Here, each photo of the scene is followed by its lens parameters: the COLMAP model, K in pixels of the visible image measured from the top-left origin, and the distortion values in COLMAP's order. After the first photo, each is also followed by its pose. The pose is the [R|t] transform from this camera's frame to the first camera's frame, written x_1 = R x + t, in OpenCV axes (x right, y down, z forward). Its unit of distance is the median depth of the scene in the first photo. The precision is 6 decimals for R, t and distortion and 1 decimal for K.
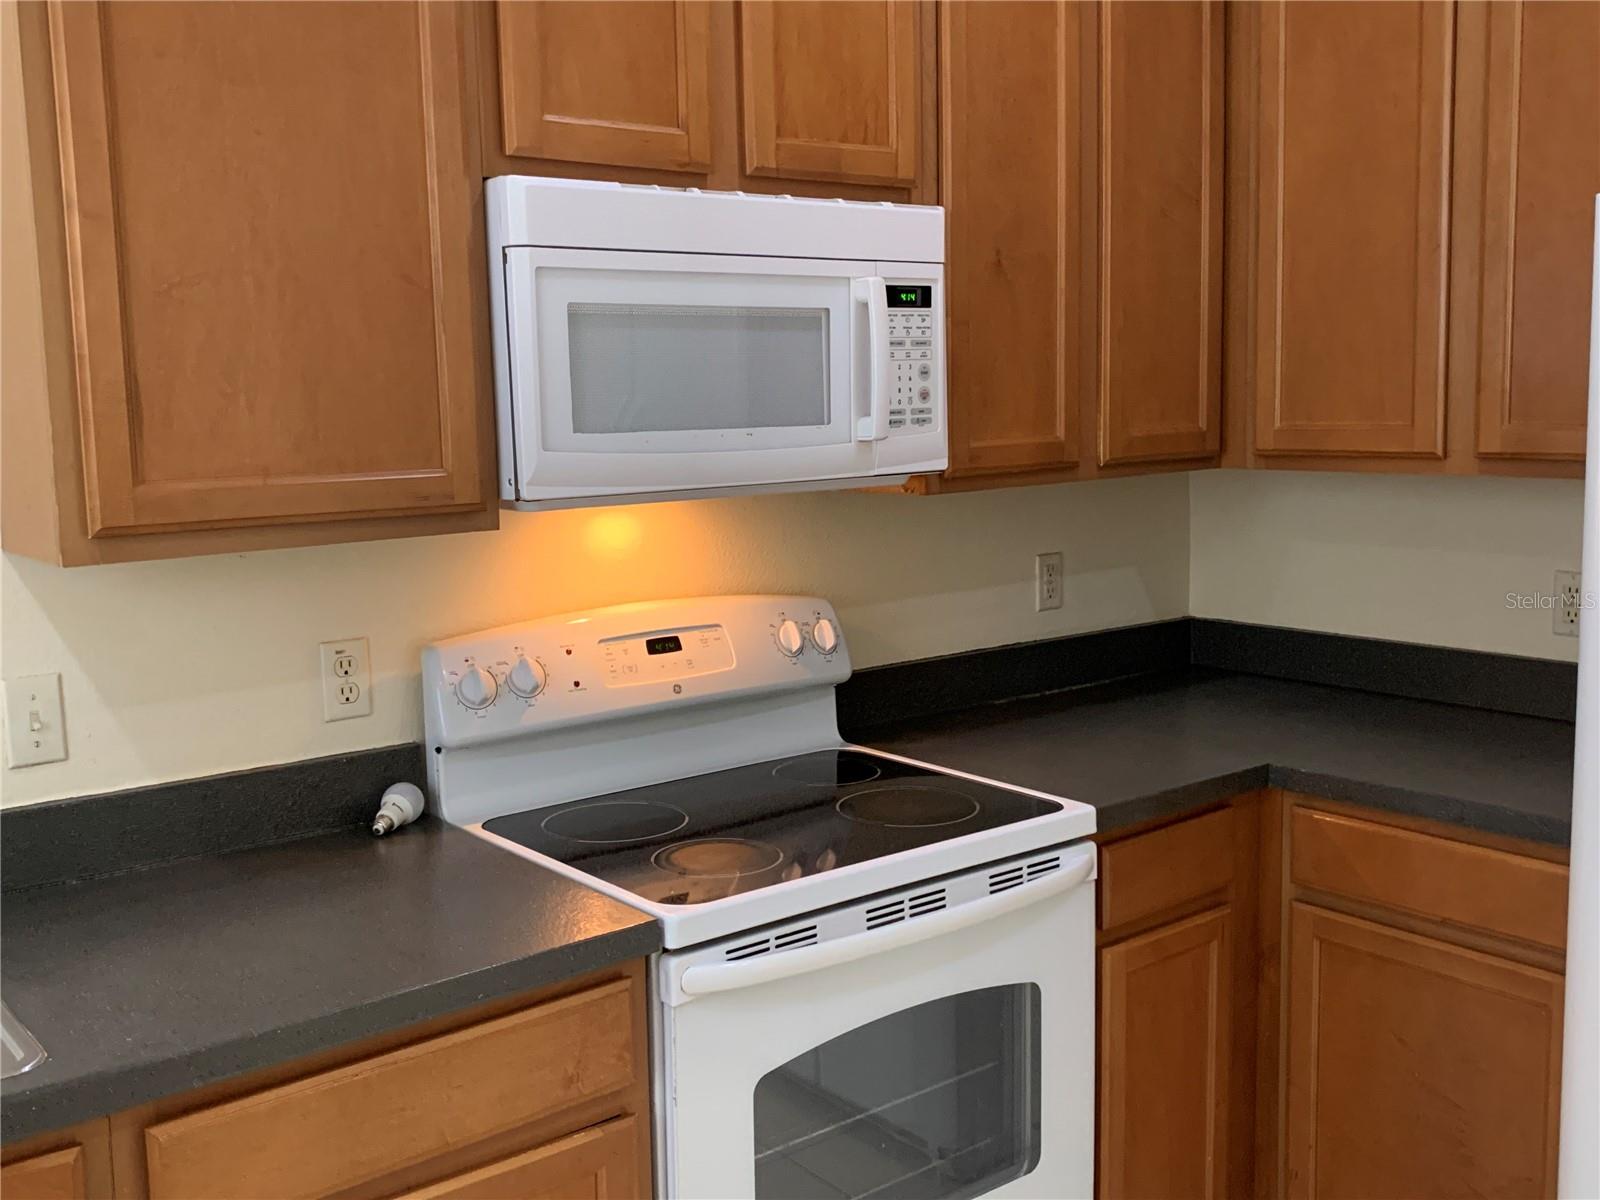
lens RADIAL K [[1562.7, 0, 800.0], [0, 1562.7, 600.0], [0, 0, 1]] dist [0.109258, -0.266895]
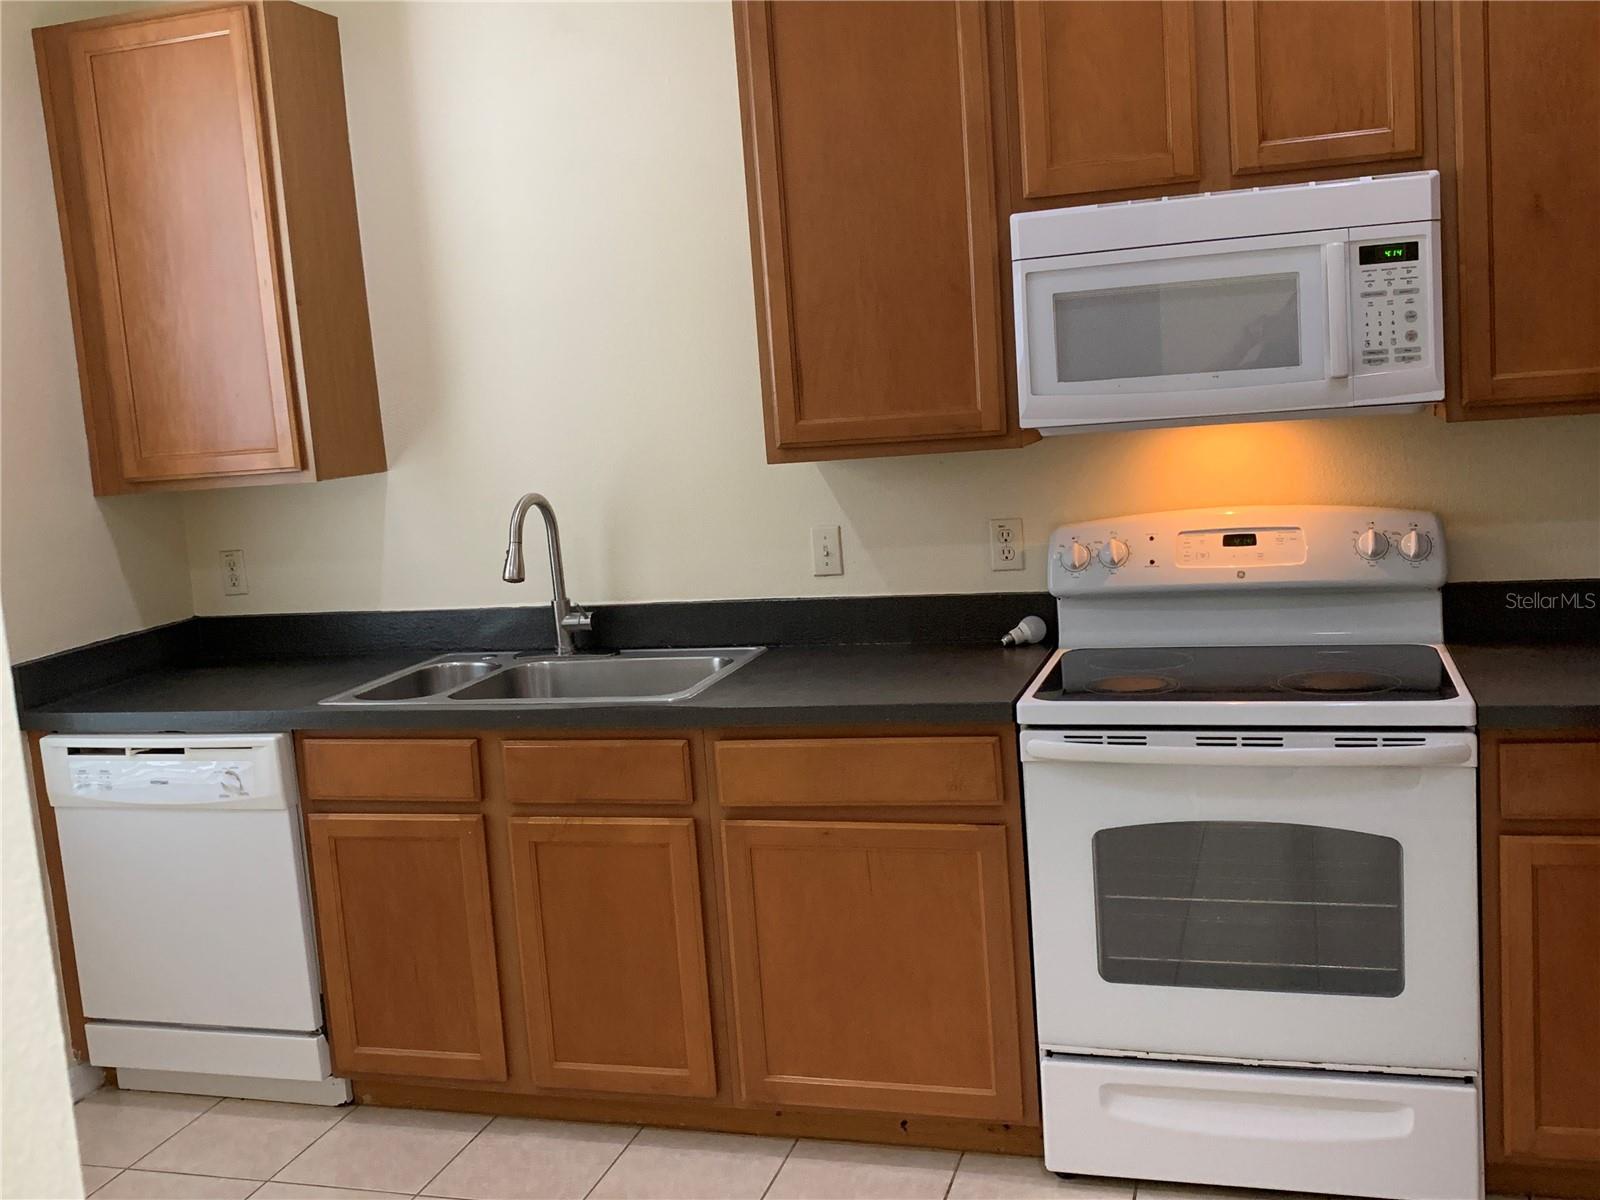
lens RADIAL K [[1562.7, 0, 800.0], [0, 1562.7, 600.0], [0, 0, 1]] dist [0.109258, -0.266895]
pose [[0.577728, 0.092783, -0.810939, 0.800746], [-0.053116, 0.995686, 0.076079, -0.001303], [0.814499, -0.000879, 0.580164, -0.046640]]
